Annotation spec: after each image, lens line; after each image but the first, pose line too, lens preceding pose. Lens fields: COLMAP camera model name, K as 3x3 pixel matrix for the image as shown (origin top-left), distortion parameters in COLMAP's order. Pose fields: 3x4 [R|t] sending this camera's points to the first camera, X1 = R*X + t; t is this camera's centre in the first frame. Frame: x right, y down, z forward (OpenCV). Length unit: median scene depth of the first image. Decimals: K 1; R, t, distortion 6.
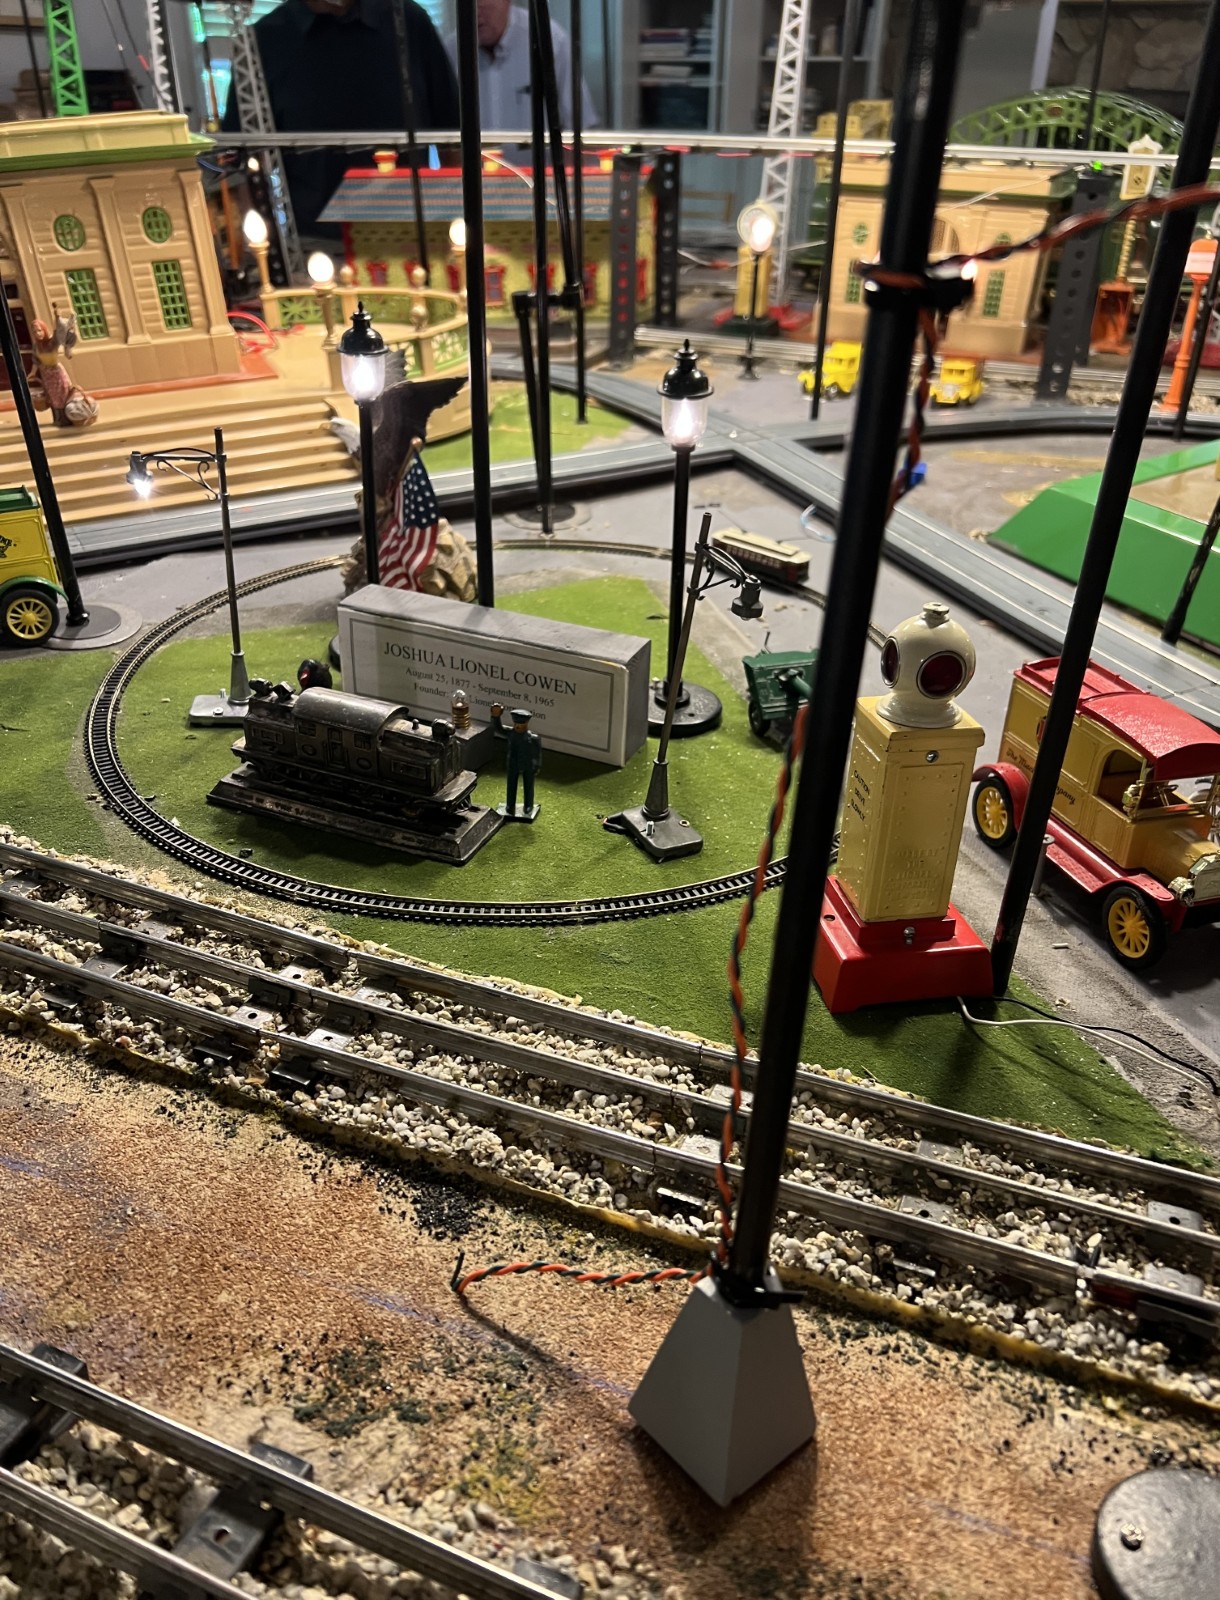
lens RADIAL K [[1242.3, 0, 611.1], [0, 1242.3, 812.0], [0, 0, 1]] dist [0.010161, -0.010038]
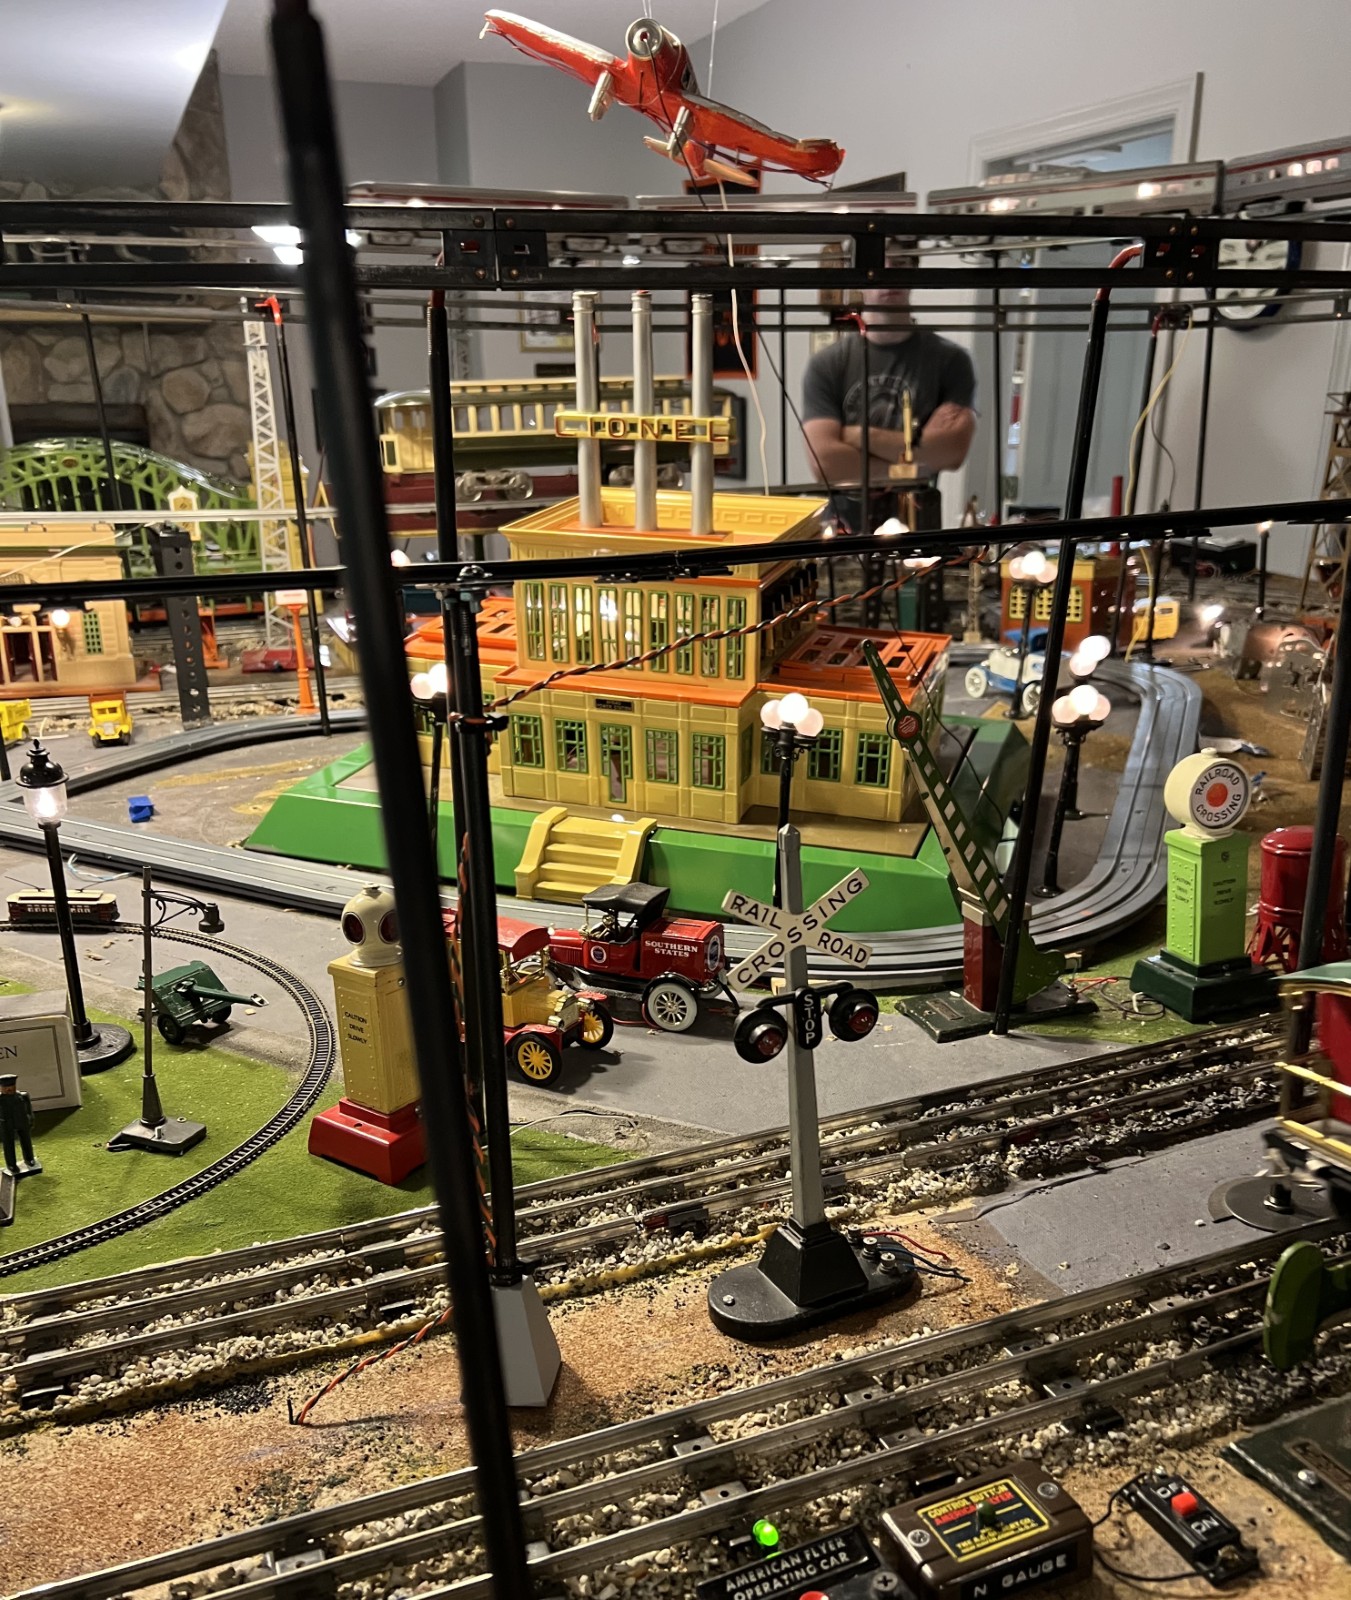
lens RADIAL K [[1316.7, 0, 676.3], [0, 1316.7, 799.4], [0, 0, 1]] dist [-0.009169, -0.001969]
pose [[0.728259, -0.203718, 0.654322, -0.543951], [0.354808, 0.928947, -0.105681, 0.038513], [-0.586302, 0.309122, 0.748795, -0.471936]]
